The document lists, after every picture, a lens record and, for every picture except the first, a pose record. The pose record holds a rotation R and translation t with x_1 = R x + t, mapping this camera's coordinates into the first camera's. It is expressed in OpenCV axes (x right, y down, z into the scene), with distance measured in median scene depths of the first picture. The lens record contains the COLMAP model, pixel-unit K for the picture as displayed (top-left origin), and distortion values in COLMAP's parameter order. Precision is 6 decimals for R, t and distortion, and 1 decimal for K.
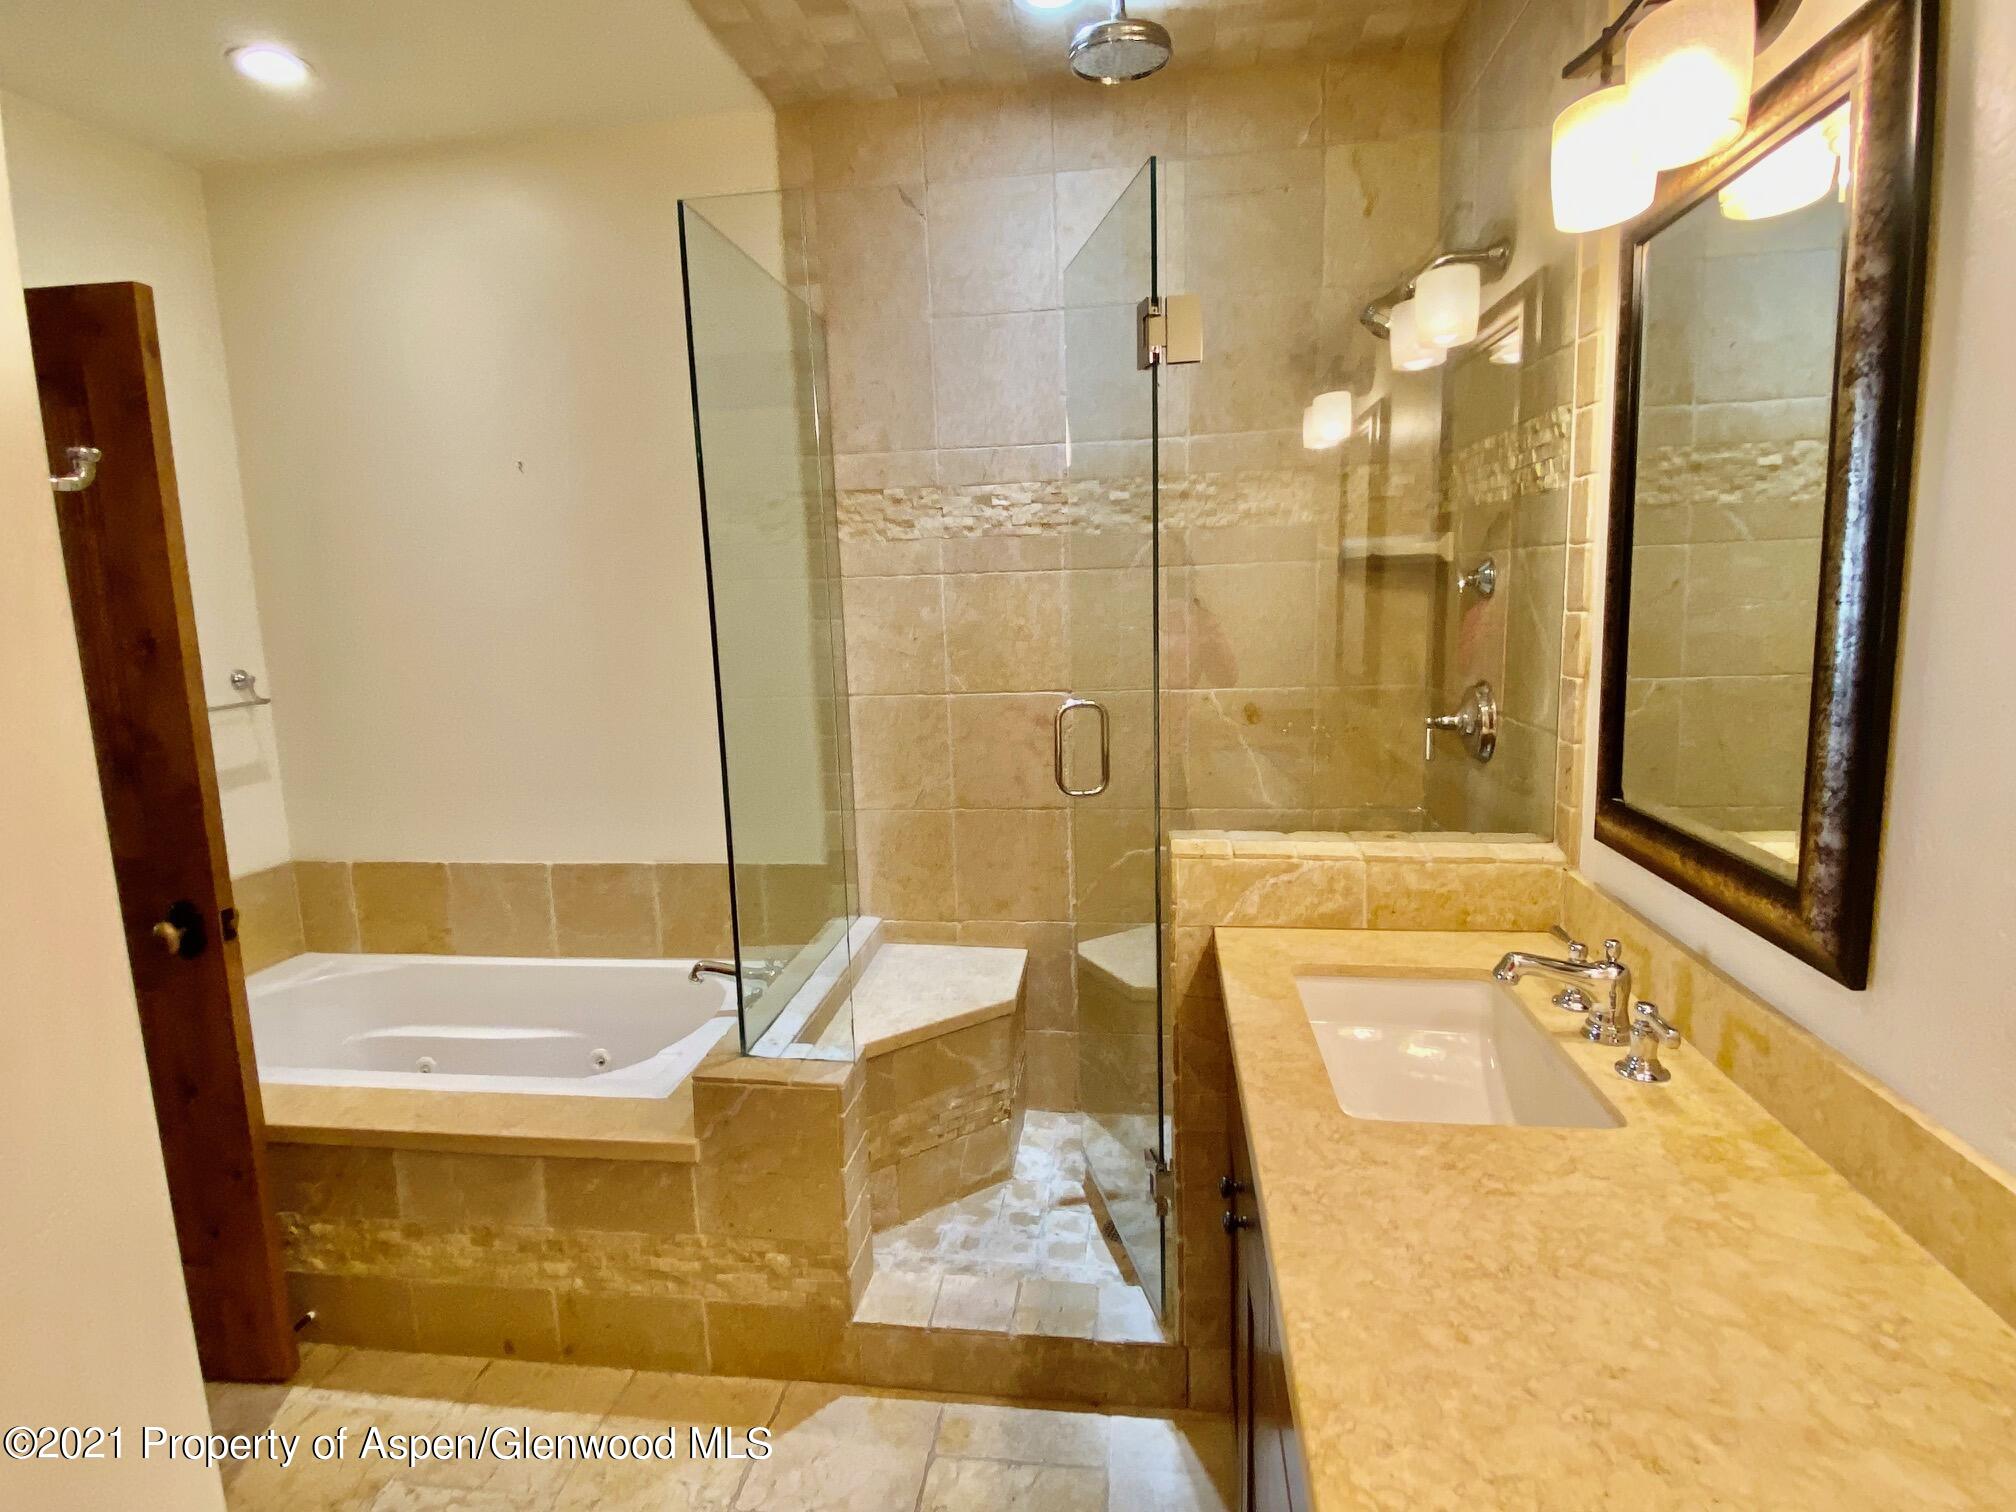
lens RADIAL K [[1033.3, 0, 1013.9], [0, 1033.3, 744.0], [0, 0, 1]] dist [0.036857, -0.035893]
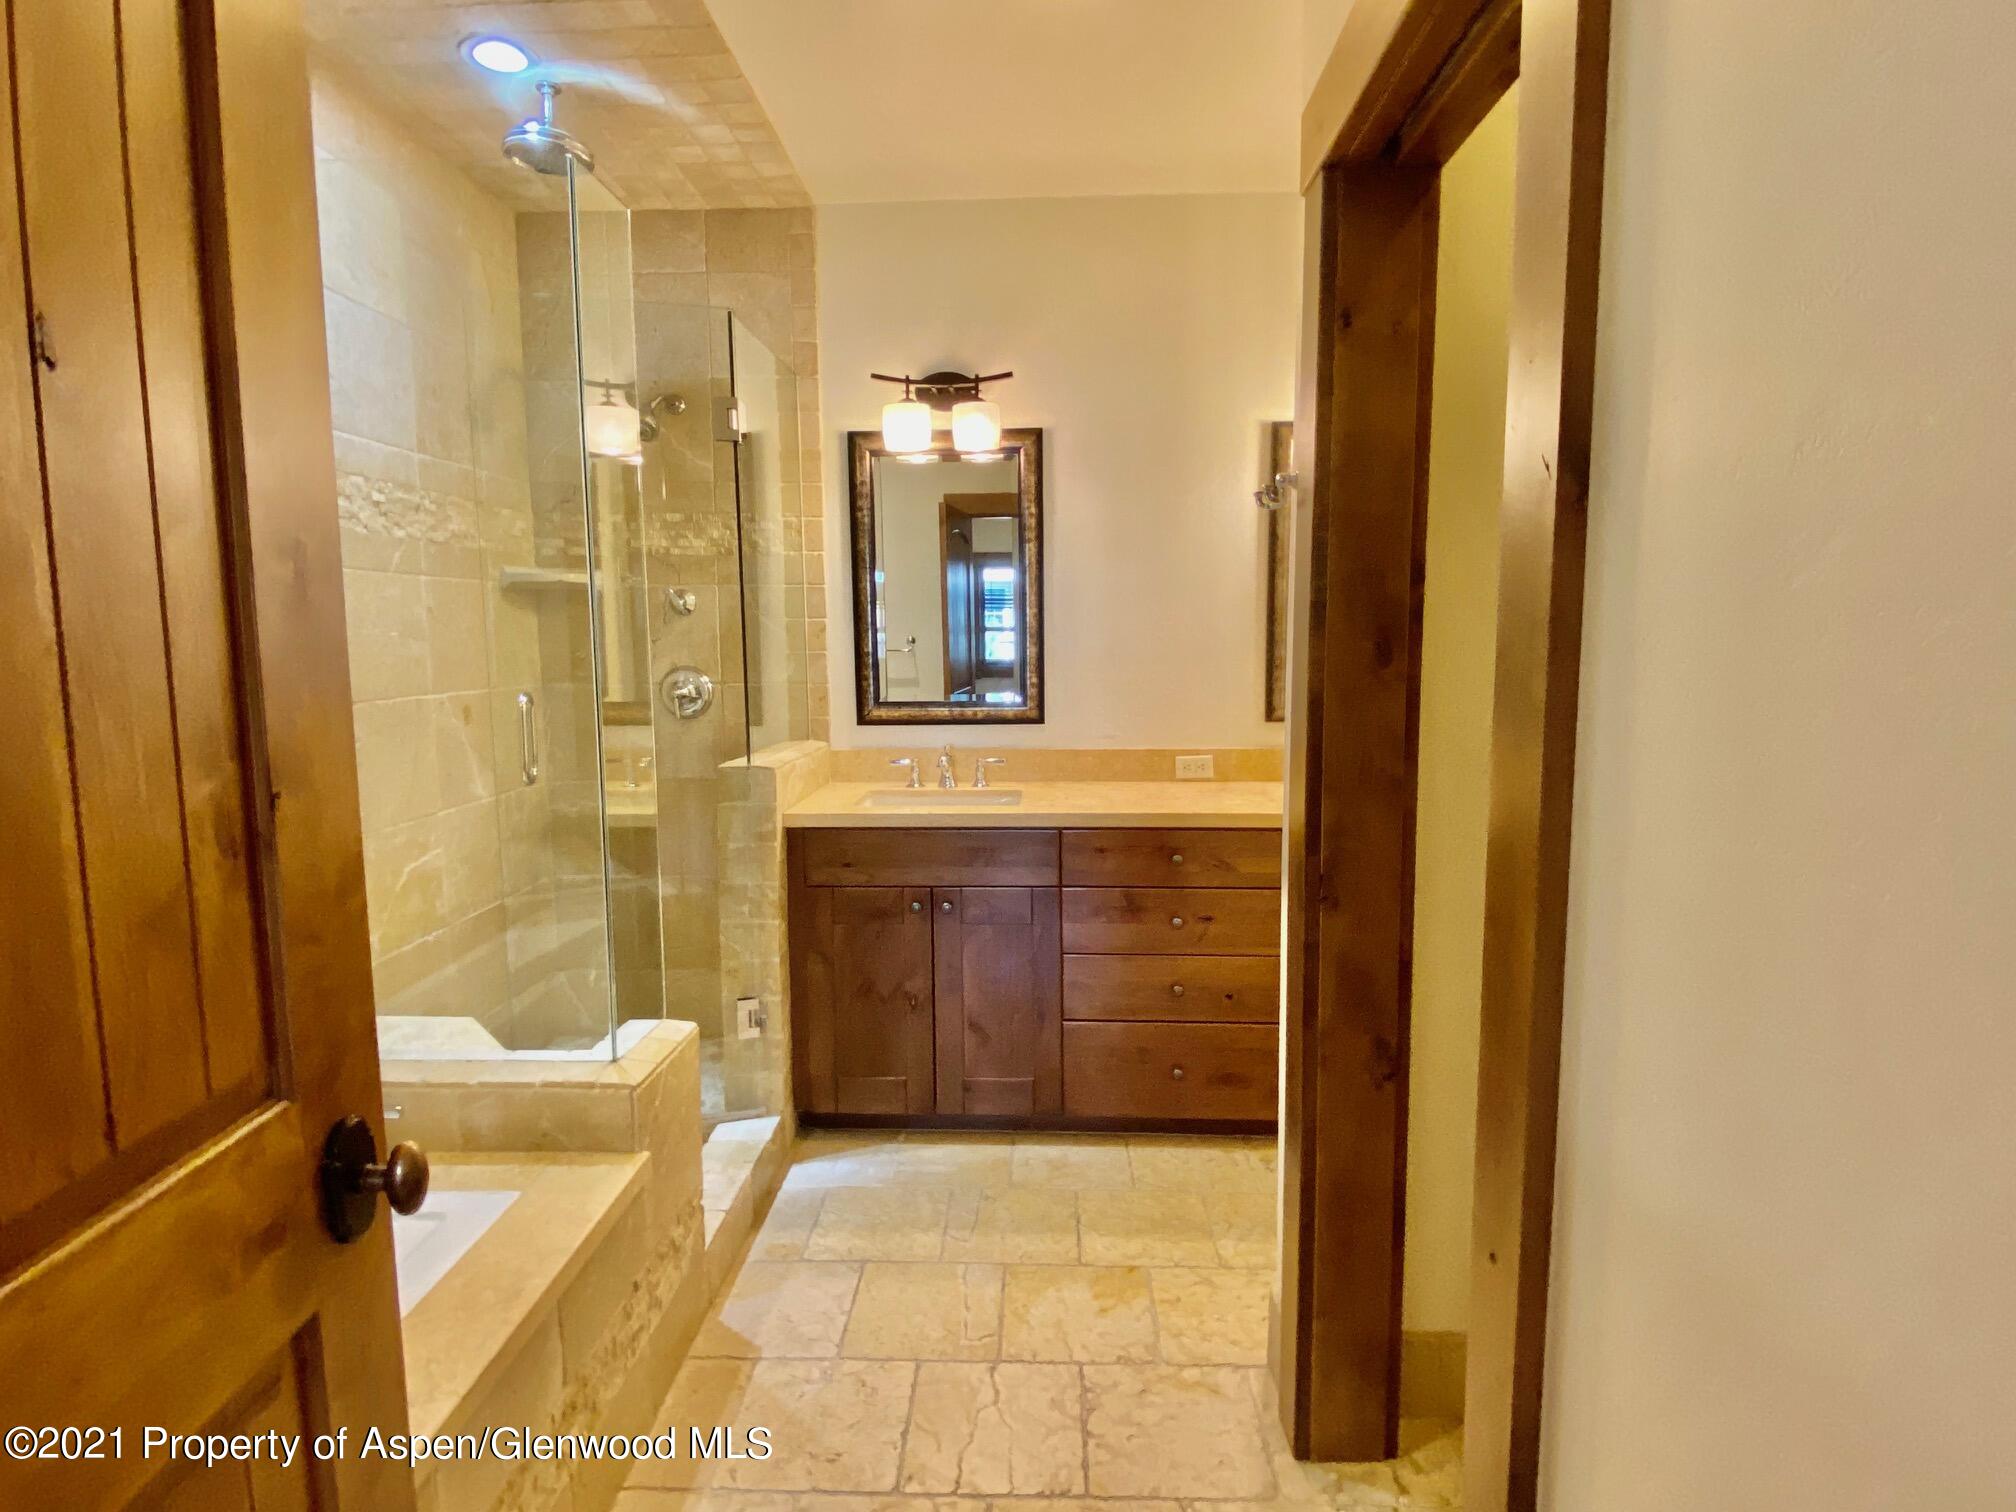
lens RADIAL K [[1033.3, 0, 1013.9], [0, 1033.3, 744.0], [0, 0, 1]] dist [0.036857, -0.035893]
pose [[-0.094958, -0.070912, 0.992952, -0.952127], [0.159163, 0.983546, 0.085462, -0.000718], [-0.982675, 0.166157, -0.082109, 0.538010]]
